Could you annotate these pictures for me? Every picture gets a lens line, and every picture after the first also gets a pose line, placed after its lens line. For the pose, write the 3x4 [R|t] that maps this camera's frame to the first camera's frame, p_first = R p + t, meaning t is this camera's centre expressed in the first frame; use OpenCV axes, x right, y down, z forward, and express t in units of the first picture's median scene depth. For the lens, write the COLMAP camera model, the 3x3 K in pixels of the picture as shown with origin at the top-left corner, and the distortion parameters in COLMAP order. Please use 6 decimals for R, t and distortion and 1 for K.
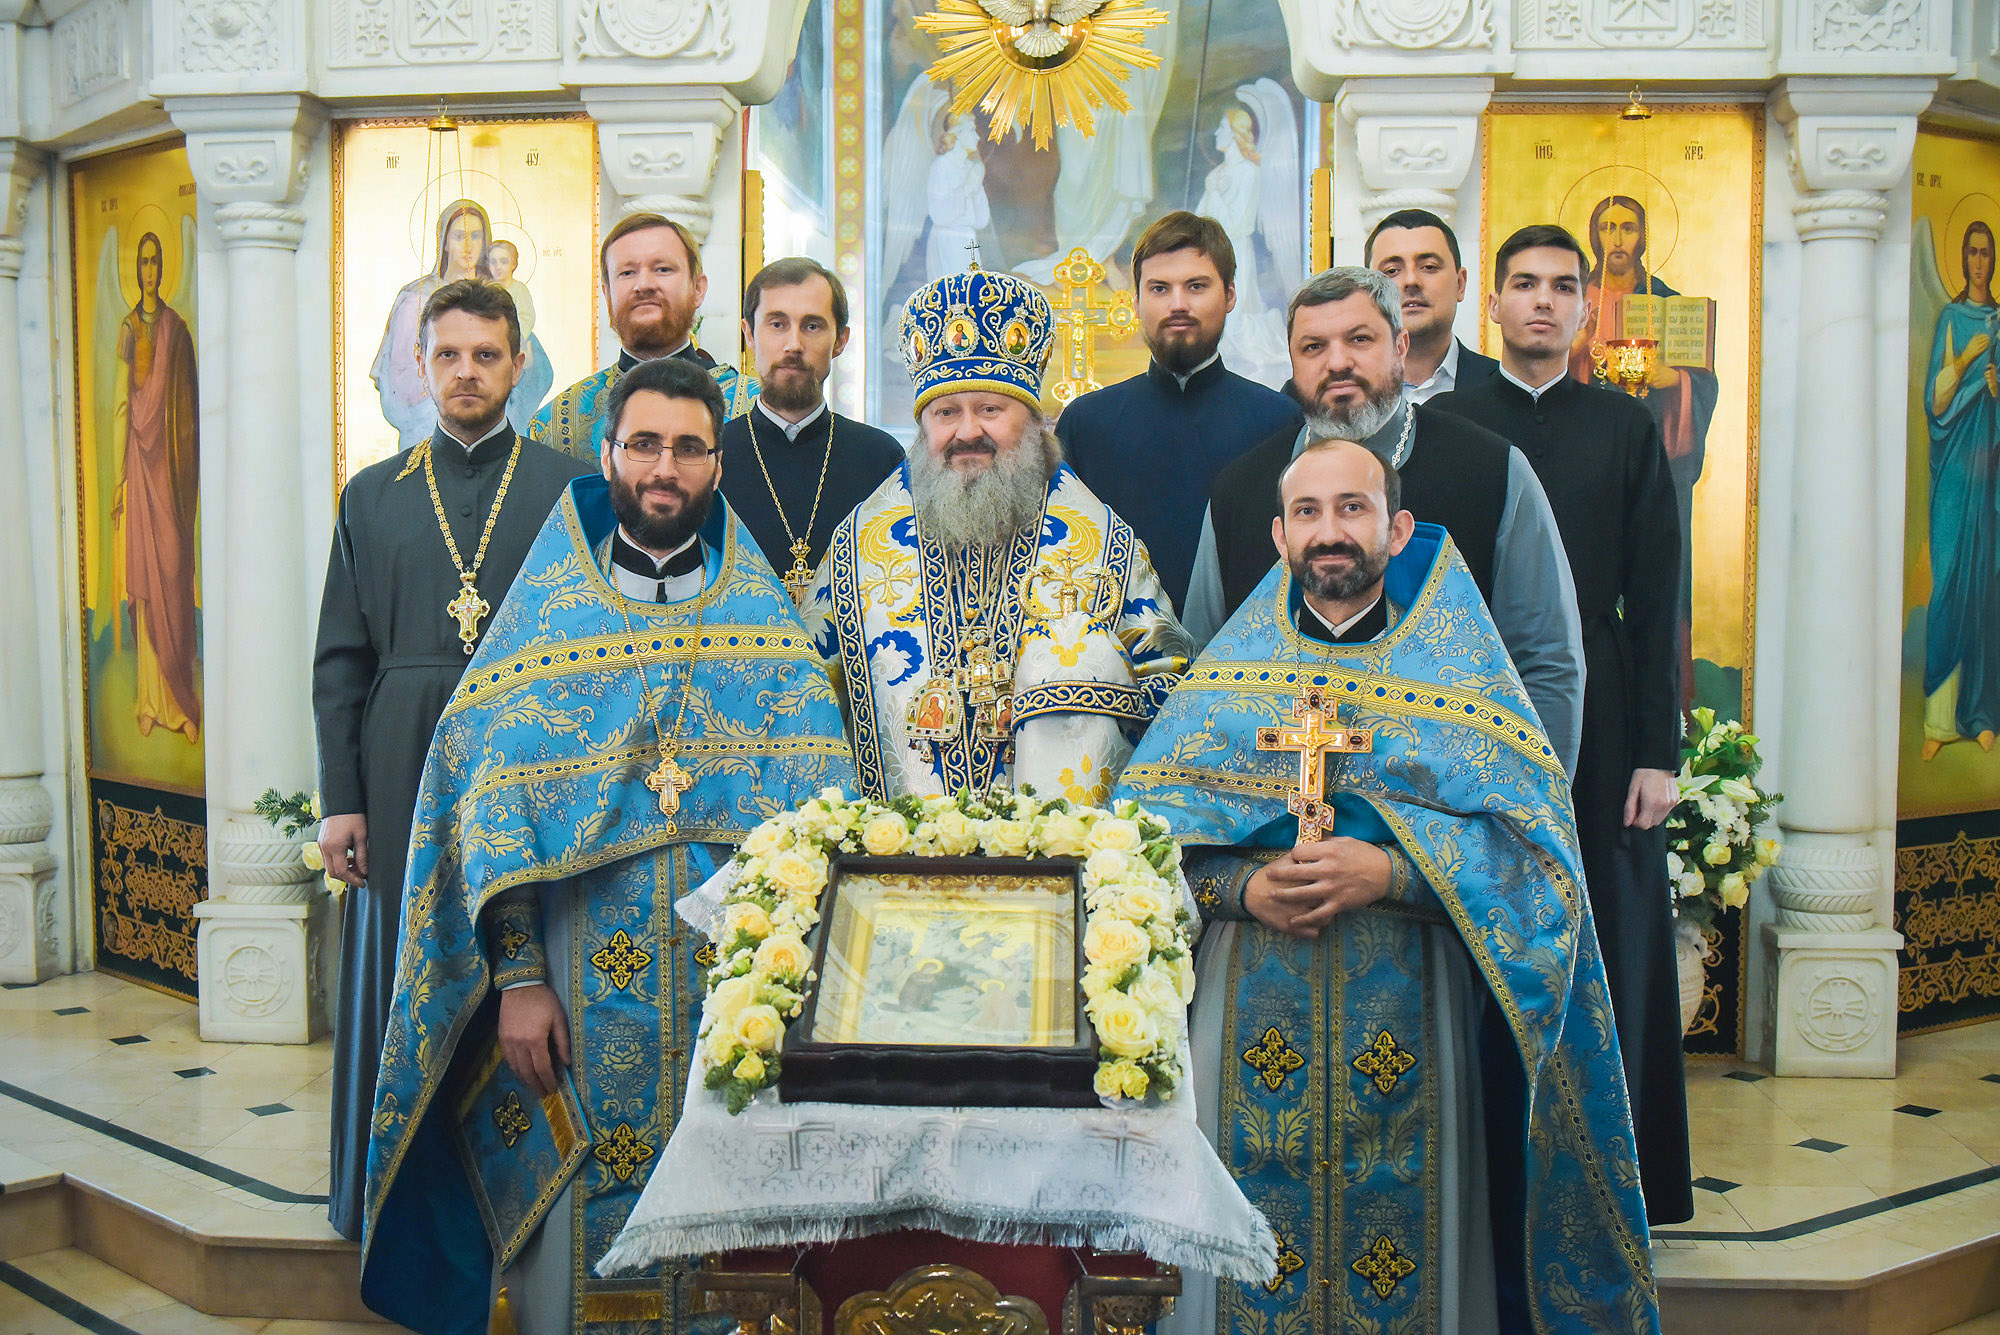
lens RADIAL K [[2209.8, 0, 1009.0], [0, 2209.8, 665.6], [0, 0, 1]] dist [-0.066967, 0.000000]
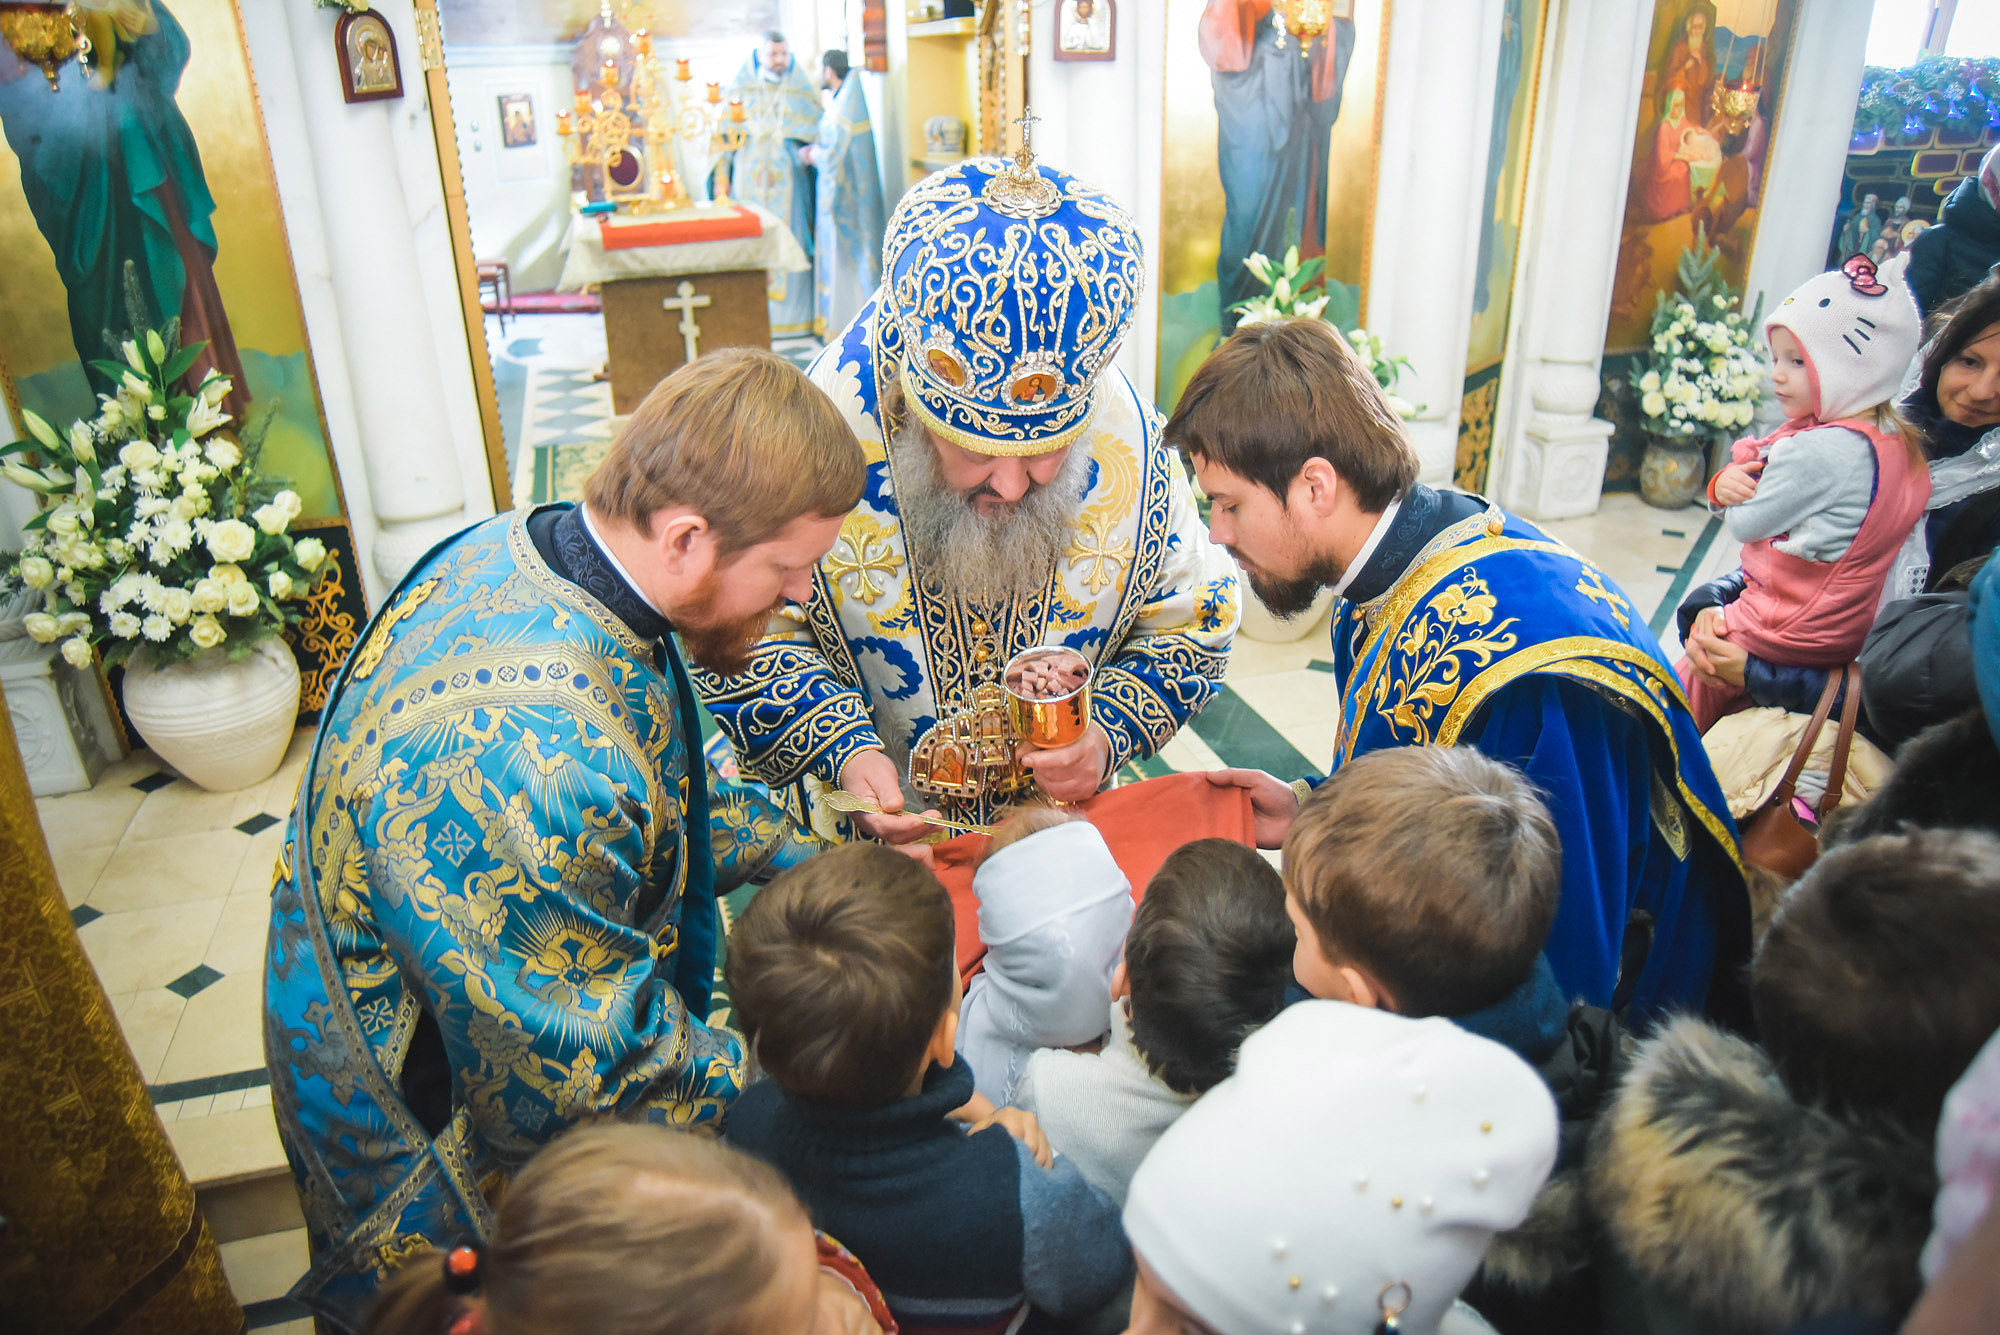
lens RADIAL K [[1312.9, 0, 1004.9], [0, 1312.9, 680.7], [0, 0, 1]] dist [-0.141167, 0.080743]
pose [[0.936348, -0.164702, 0.310040, -0.101356], [0.039233, 0.926682, 0.373794, -0.070195], [-0.348873, -0.337838, 0.874159, 0.387807]]
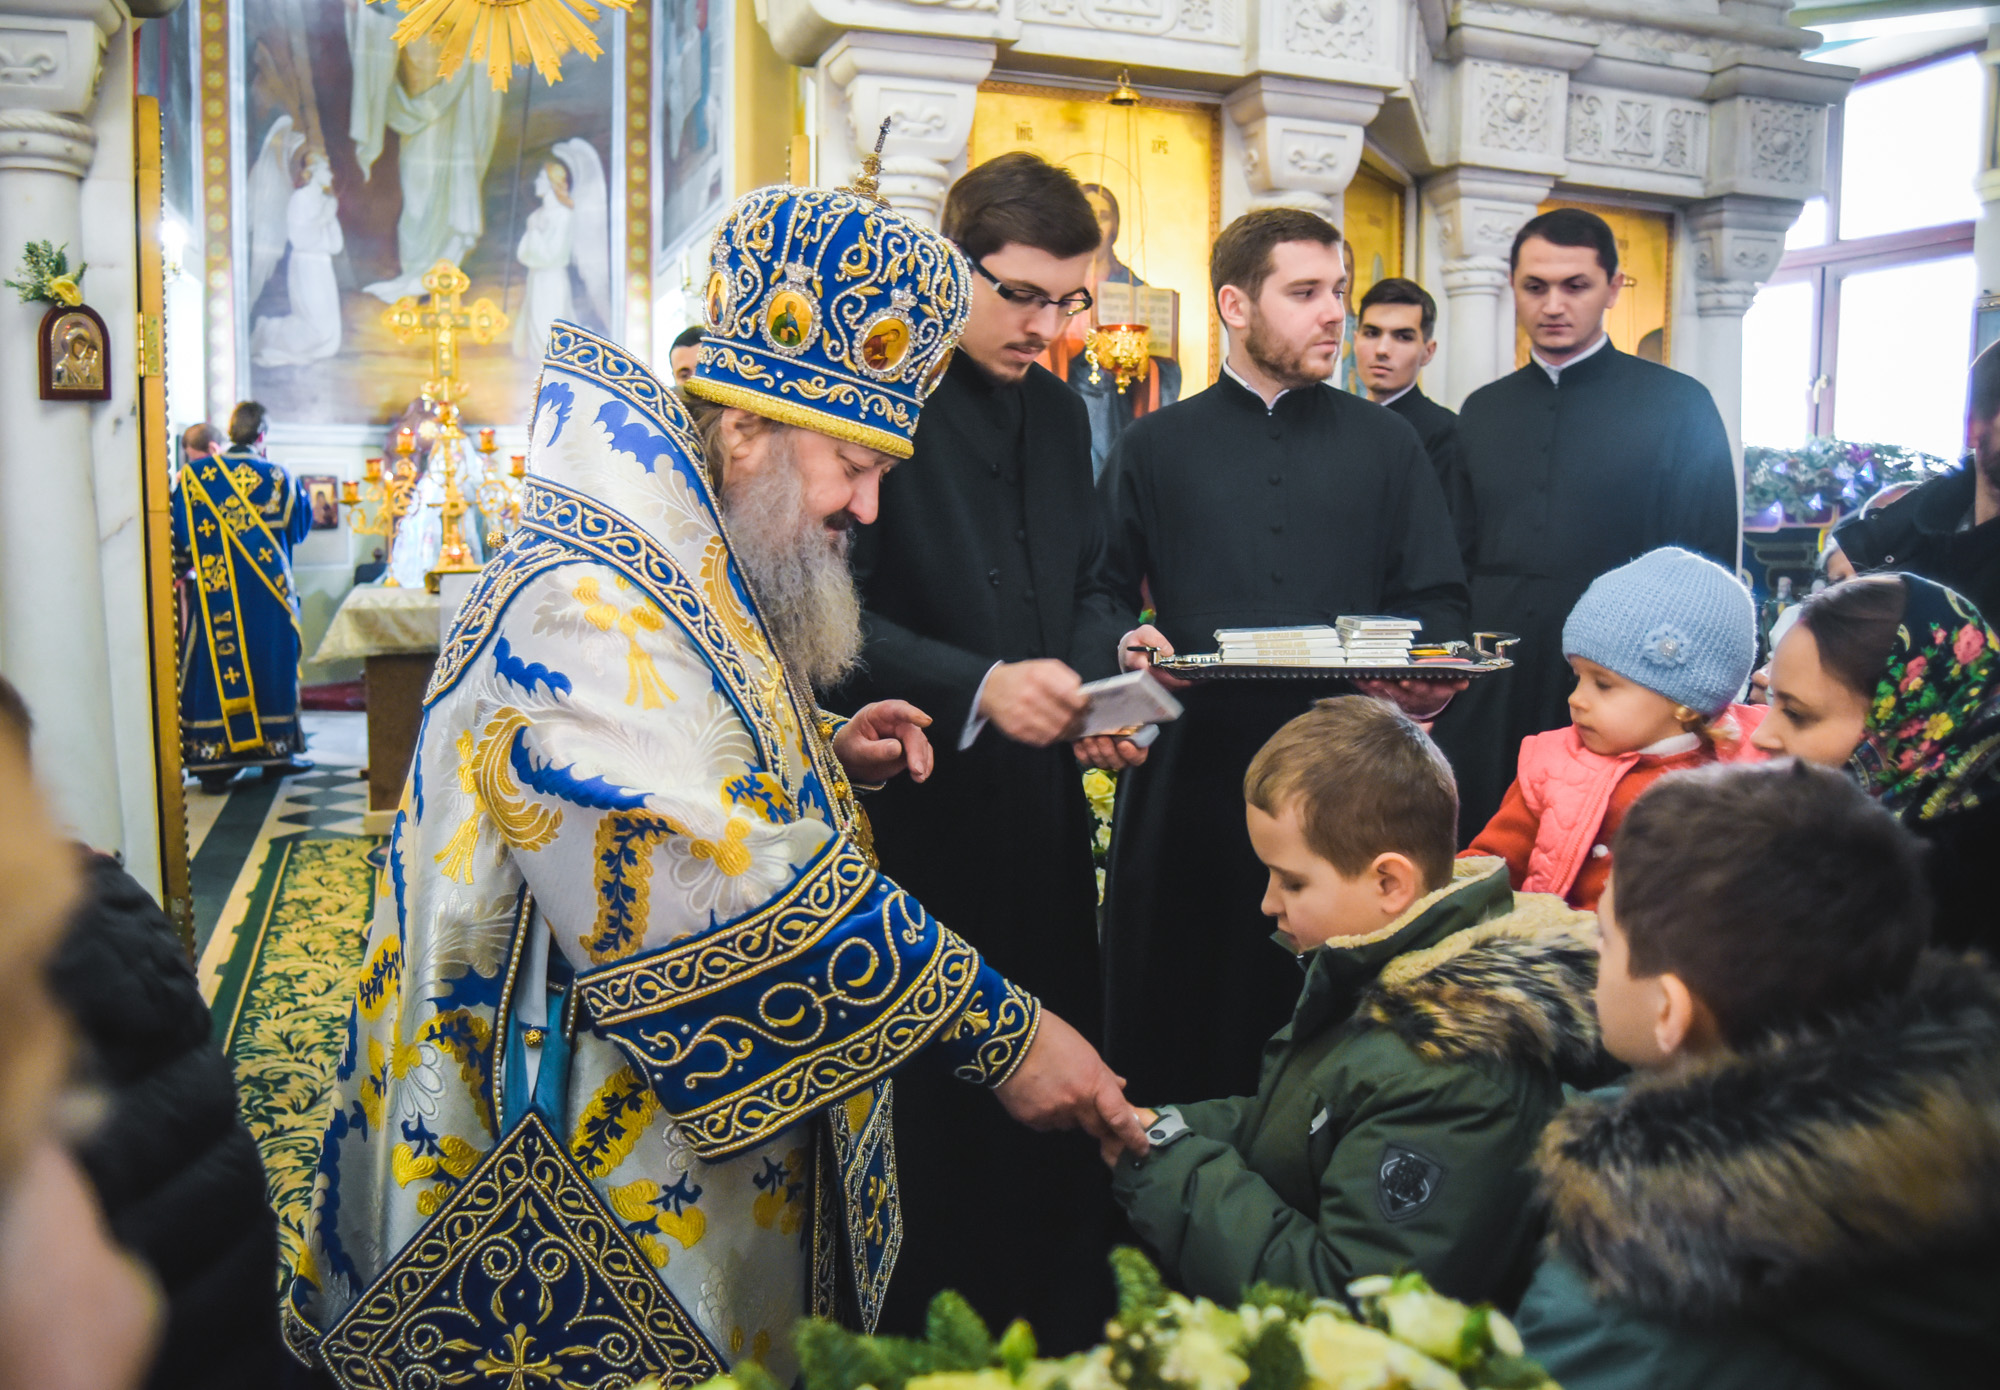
lens RADIAL K [[1511.9, 0, 912.2], [0, 1511.9, 659.0], [0, 0, 1]] dist [-0.140686, 0.073647]
pose [[0.929411, -0.039263, 0.366951, -0.057512], [0.023733, 0.998625, 0.046742, -0.030918], [-0.368281, -0.034734, 0.929065, 0.391711]]
